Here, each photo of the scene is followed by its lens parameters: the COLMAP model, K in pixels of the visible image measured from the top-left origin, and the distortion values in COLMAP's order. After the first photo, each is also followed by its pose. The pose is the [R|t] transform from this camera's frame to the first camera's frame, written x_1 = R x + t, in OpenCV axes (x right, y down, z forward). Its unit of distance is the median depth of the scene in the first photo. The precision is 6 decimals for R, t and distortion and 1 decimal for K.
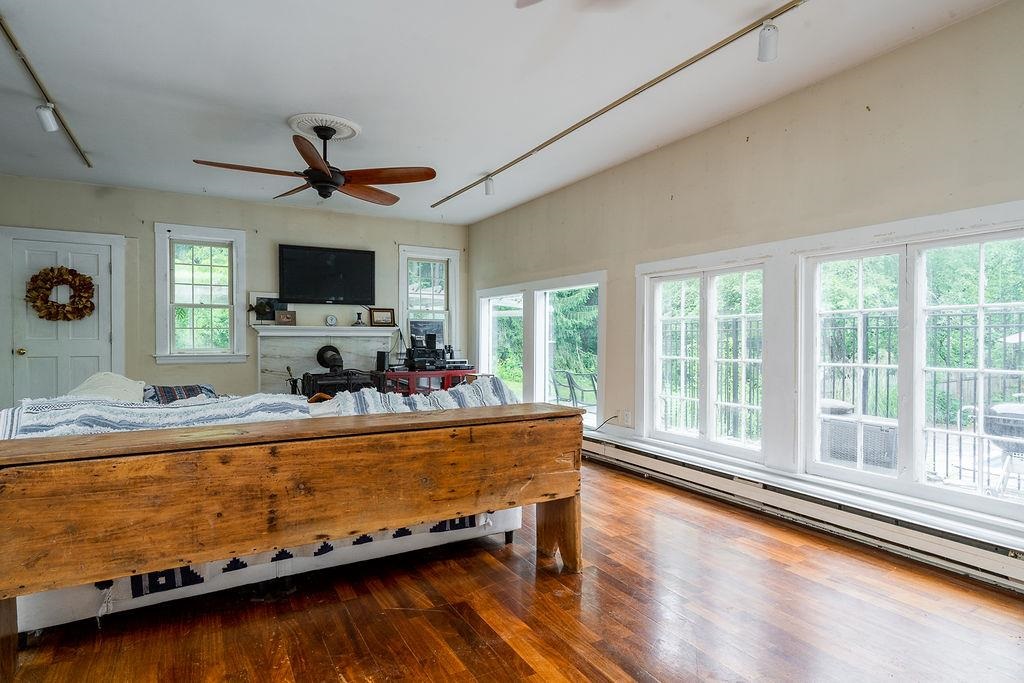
lens RADIAL K [[558.3, 0, 510.6], [0, 558.3, 344.7], [0, 0, 1]] dist [-0.000543, 0.005223]
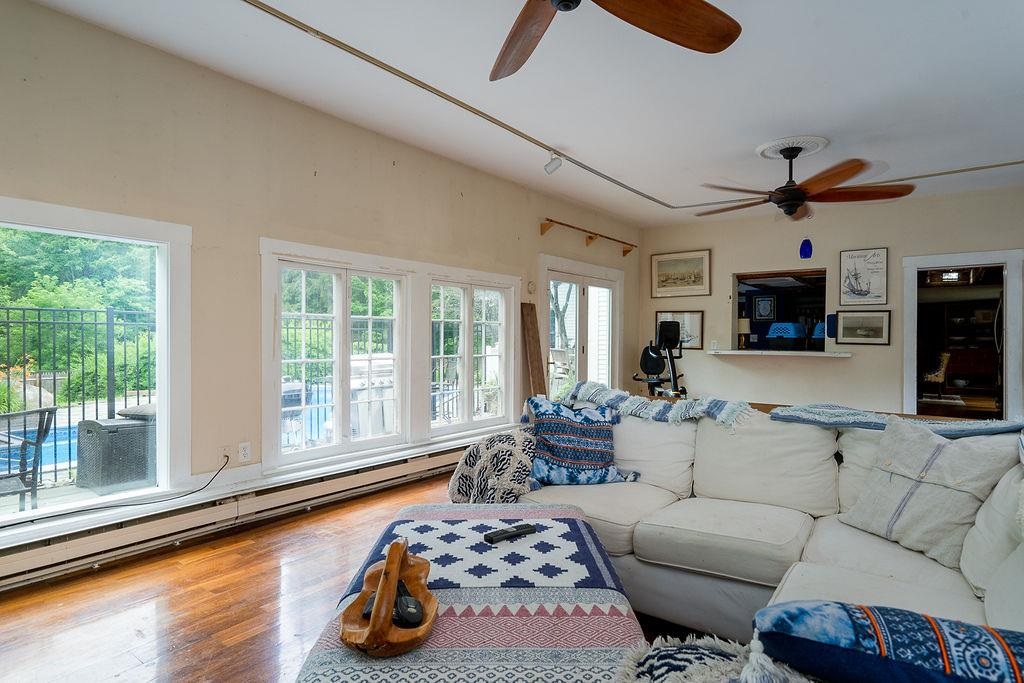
lens RADIAL K [[558.3, 0, 510.3], [0, 558.3, 337.8], [0, 0, 1]] dist [-0.000543, 0.005223]
pose [[-0.389403, -0.016742, 0.920915, -0.627589], [-0.004371, 0.999857, 0.016329, -0.028489], [-0.921057, 0.002333, -0.389421, 1.066927]]
